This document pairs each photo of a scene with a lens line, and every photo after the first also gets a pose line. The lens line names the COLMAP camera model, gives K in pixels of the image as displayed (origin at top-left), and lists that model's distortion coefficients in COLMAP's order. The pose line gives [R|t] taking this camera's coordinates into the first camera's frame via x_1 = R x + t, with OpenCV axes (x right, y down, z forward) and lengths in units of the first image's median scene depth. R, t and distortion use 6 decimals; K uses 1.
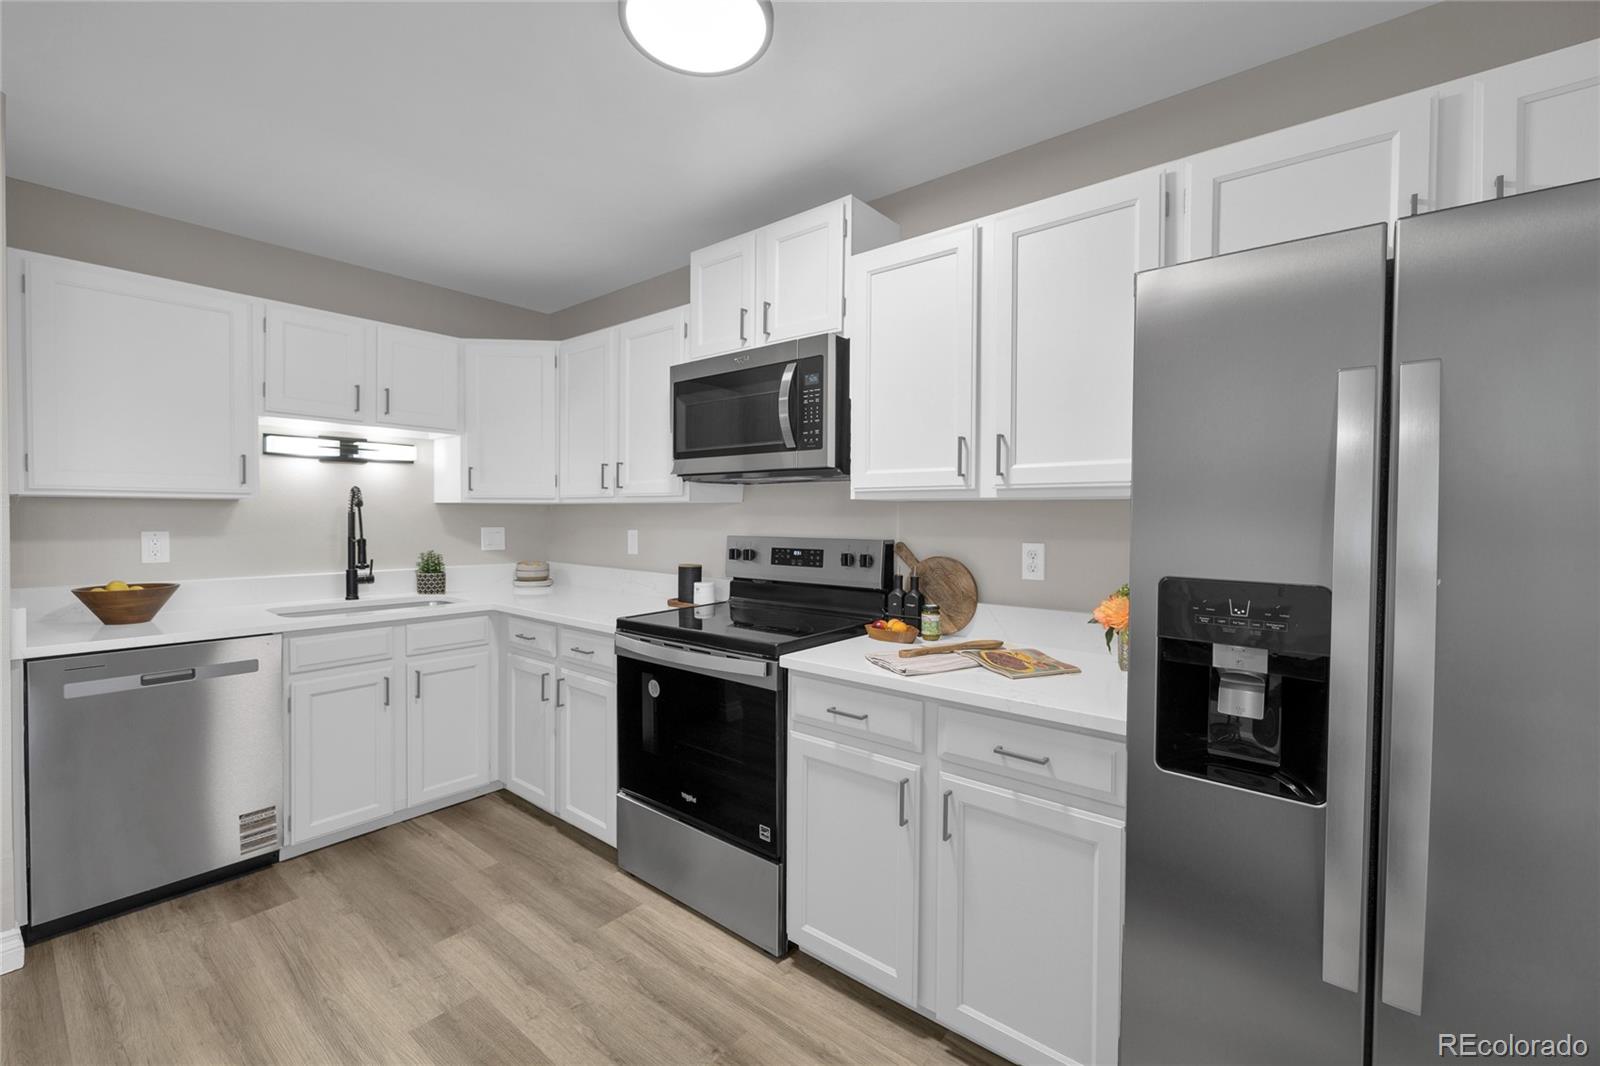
lens RADIAL K [[668.5, 0, 794.3], [0, 668.5, 524.3], [0, 0, 1]] dist [-0.001972, -0.000126]
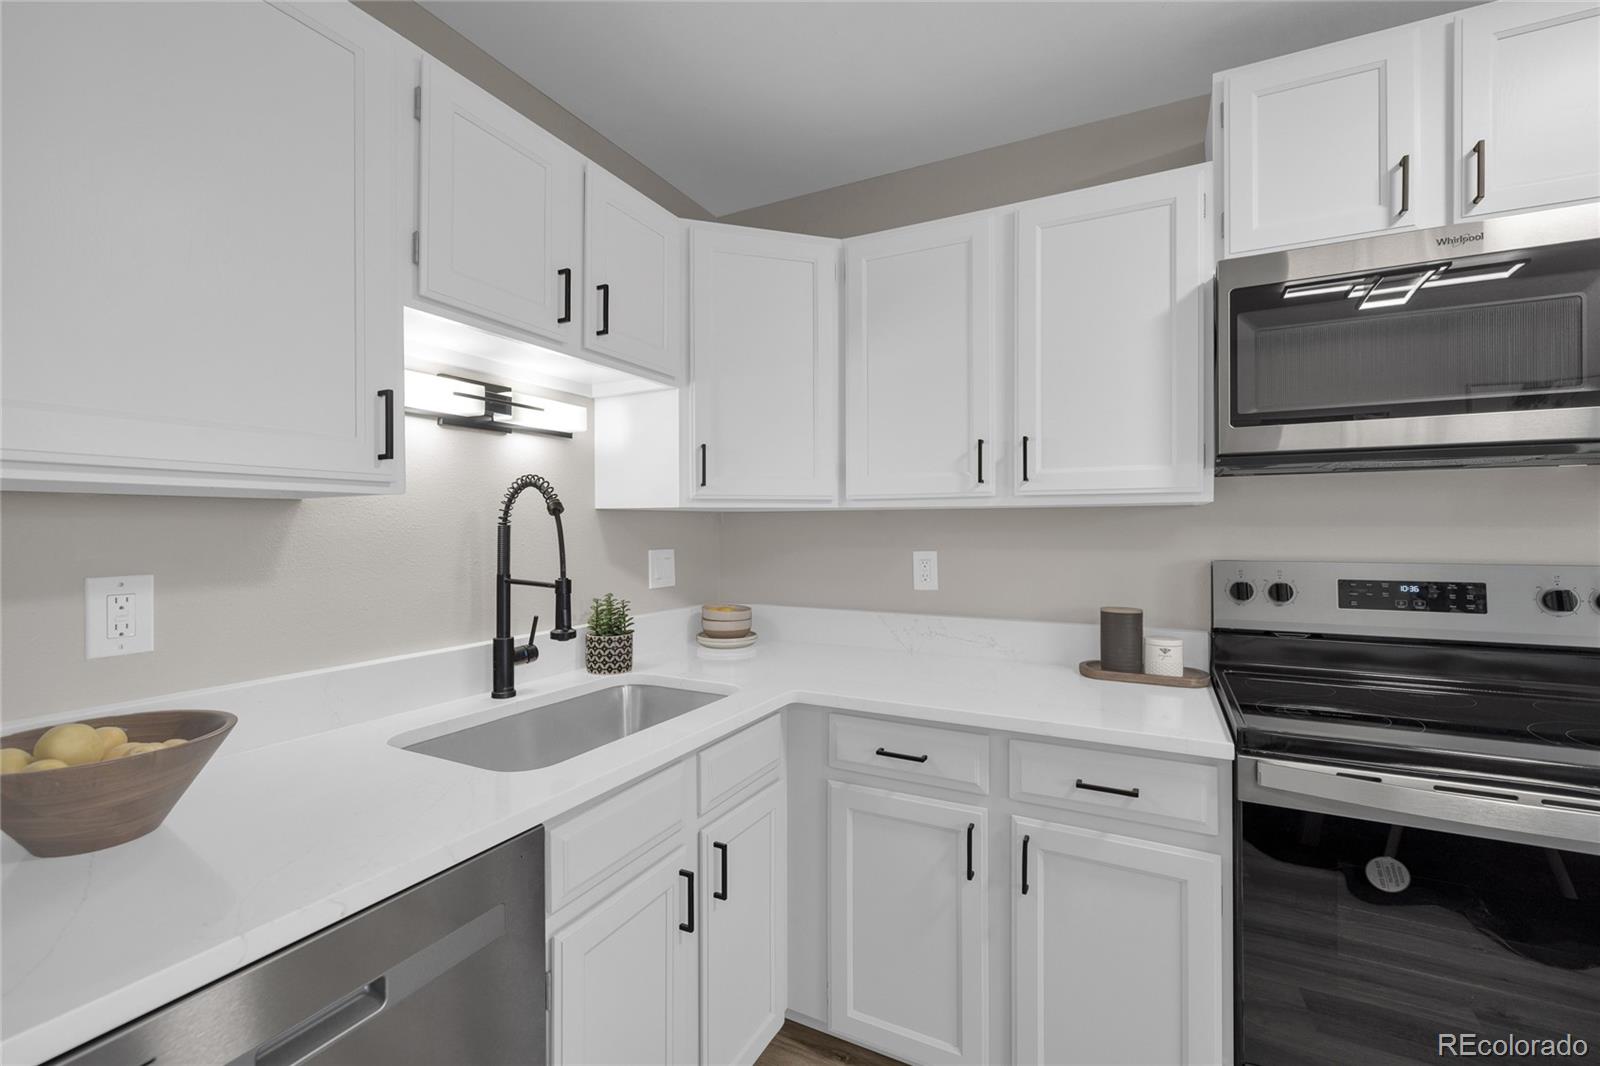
lens RADIAL K [[688.3, 0, 795.1], [0, 688.3, 523.4], [0, 0, 1]] dist [0.000836, 0.000043]
pose [[0.977328, -0.006224, 0.211638, -0.670333], [0.010261, 0.999786, -0.017984, -0.009971], [-0.211480, 0.019747, 0.977183, 0.525439]]
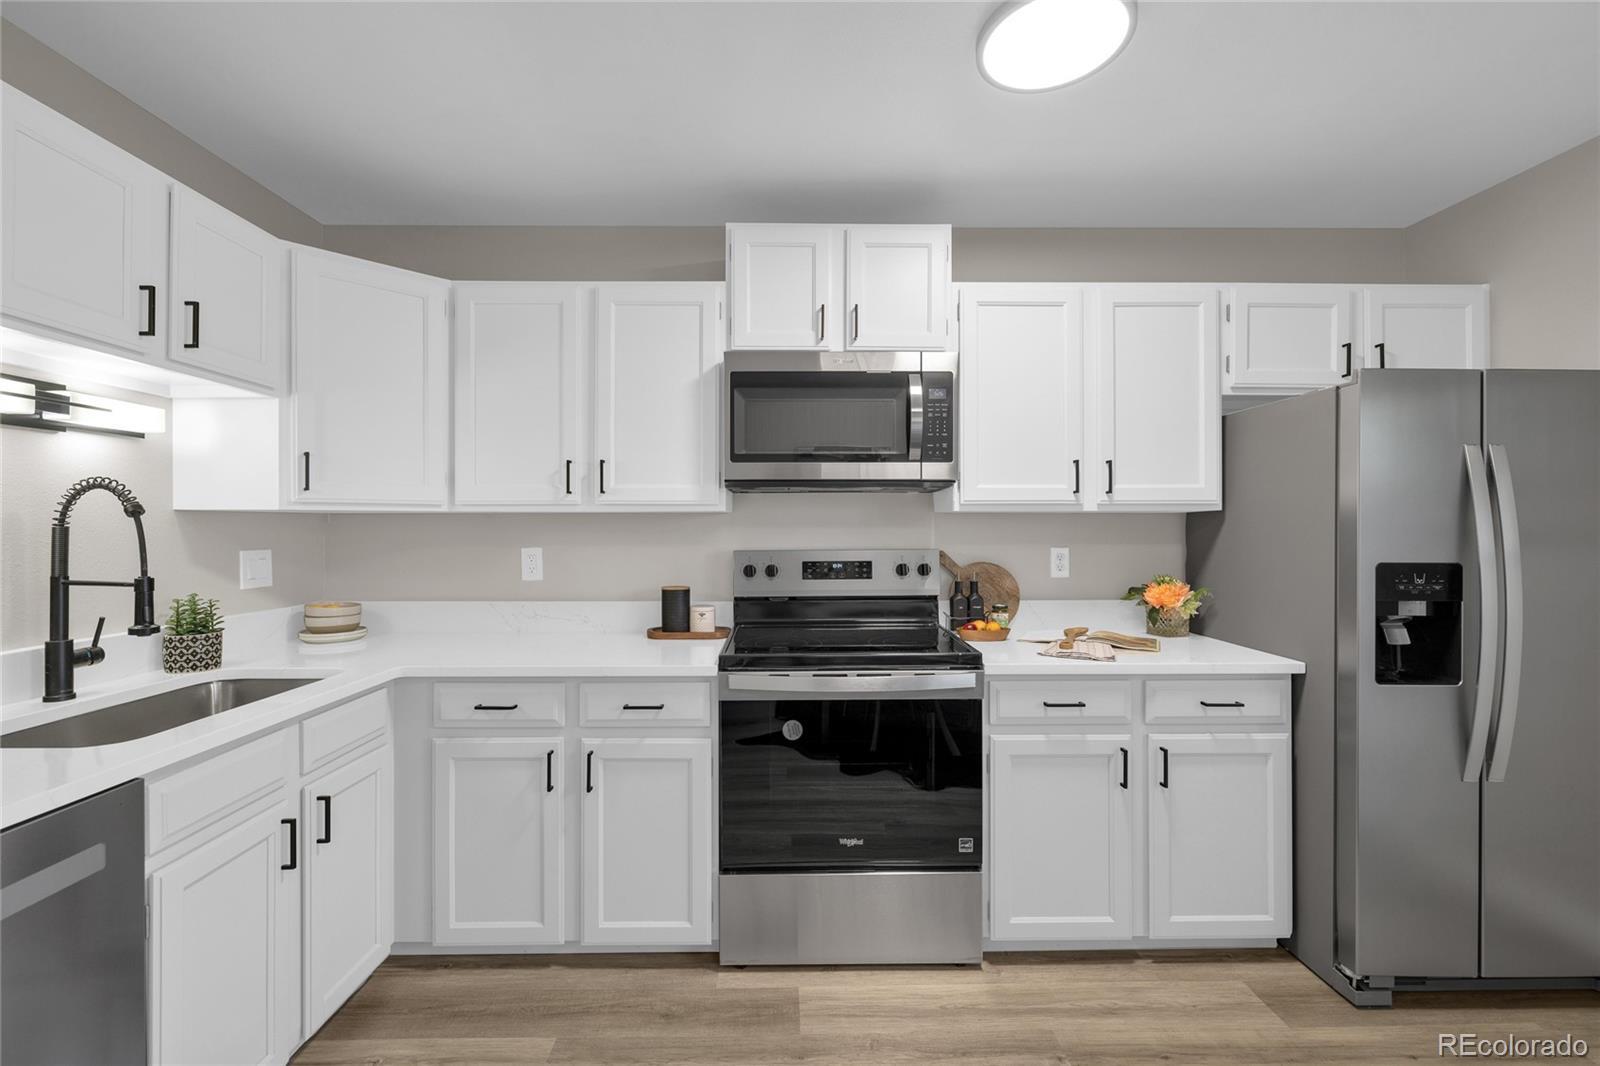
lens RADIAL K [[677.8, 0, 794.4], [0, 677.8, 524.8], [0, 0, 1]] dist [-0.001186, -0.000081]
pose [[0.761228, -0.005021, 0.648465, -0.689017], [0.015440, 0.999827, -0.010384, -0.007200], [-0.648301, 0.017917, 0.761174, 0.299127]]
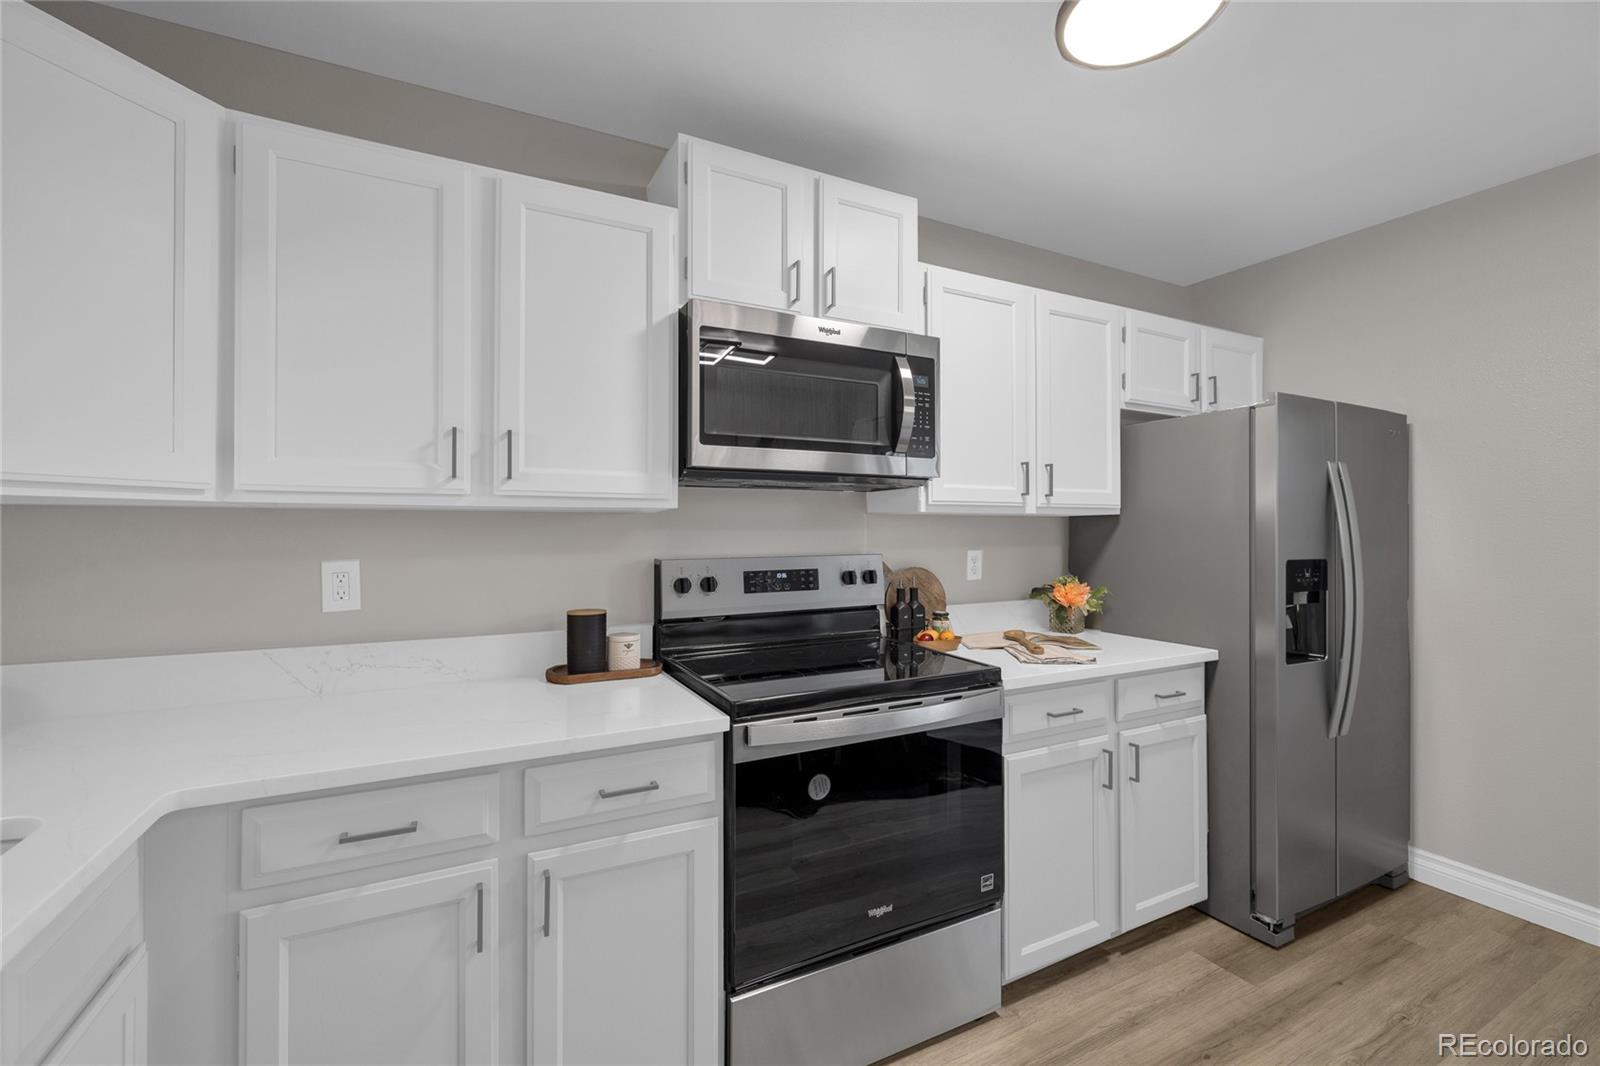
lens RADIAL K [[668.5, 0, 794.3], [0, 668.5, 524.3], [0, 0, 1]] dist [-0.001972, -0.000126]
pose [[0.399416, 0.002657, 0.916766, -0.749896], [0.017526, 0.999791, -0.010534, -0.010891], [-0.916602, 0.020275, 0.399286, 0.671281]]
